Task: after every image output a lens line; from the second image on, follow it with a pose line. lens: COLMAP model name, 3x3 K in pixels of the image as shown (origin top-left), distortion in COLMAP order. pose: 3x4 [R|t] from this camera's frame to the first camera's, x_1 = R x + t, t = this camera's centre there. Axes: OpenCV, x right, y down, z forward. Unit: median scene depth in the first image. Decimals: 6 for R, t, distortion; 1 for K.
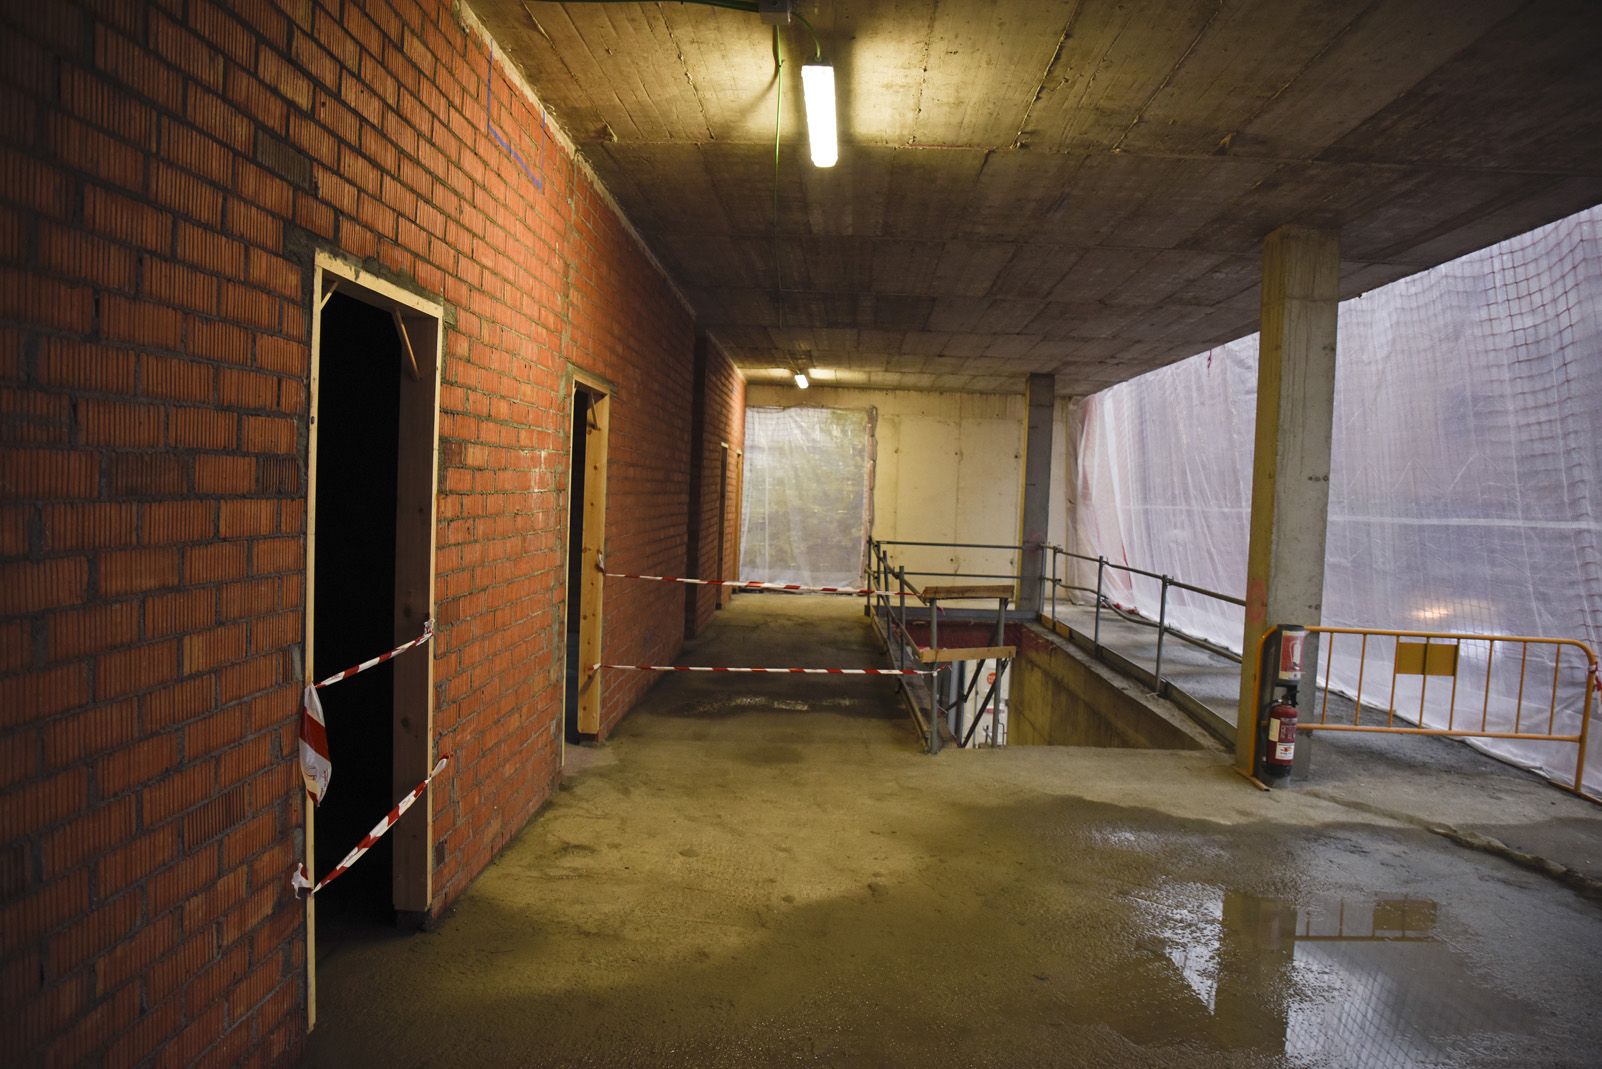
lens RADIAL K [[1076.5, 0, 801.2], [0, 1076.5, 544.9], [0, 0, 1]] dist [-0.130908, 0.091501]
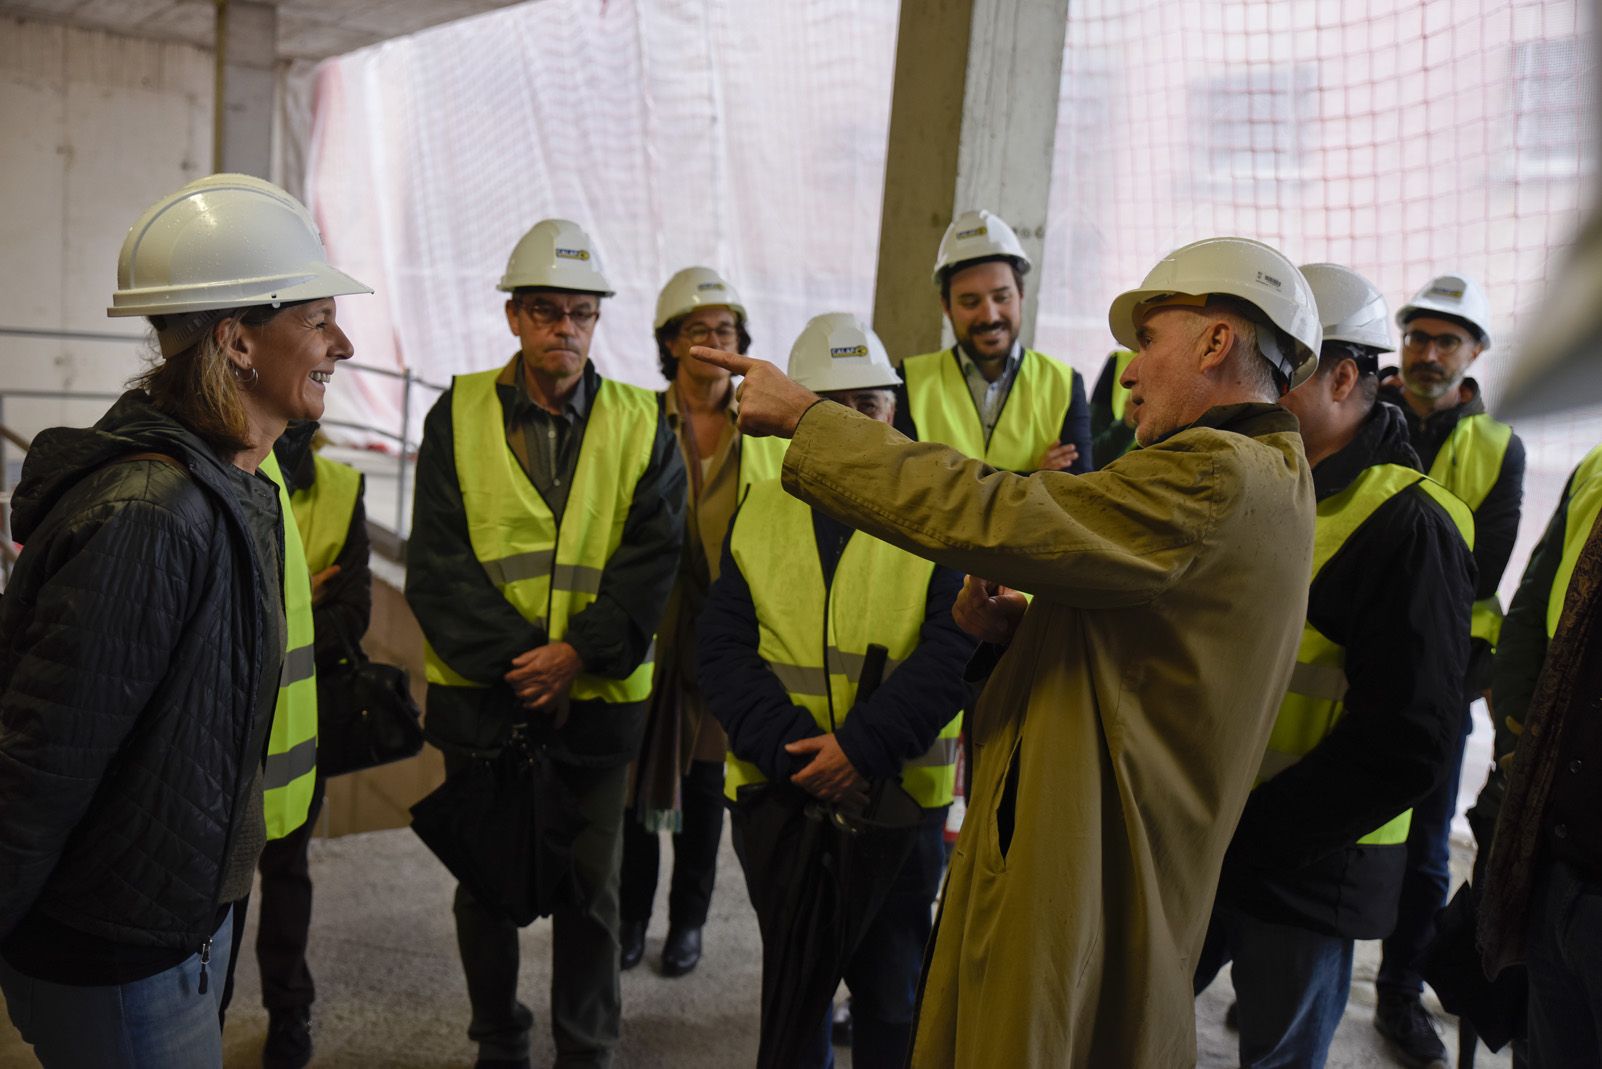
lens RADIAL K [[1076.5, 0, 801.2], [0, 1076.5, 544.9], [0, 0, 1]] dist [-0.130908, 0.091501]
pose [[0.721571, -0.140927, 0.677845, 0.040224], [-0.020594, 0.974262, 0.224475, -0.017546], [-0.692034, -0.175934, 0.700098, 0.408268]]
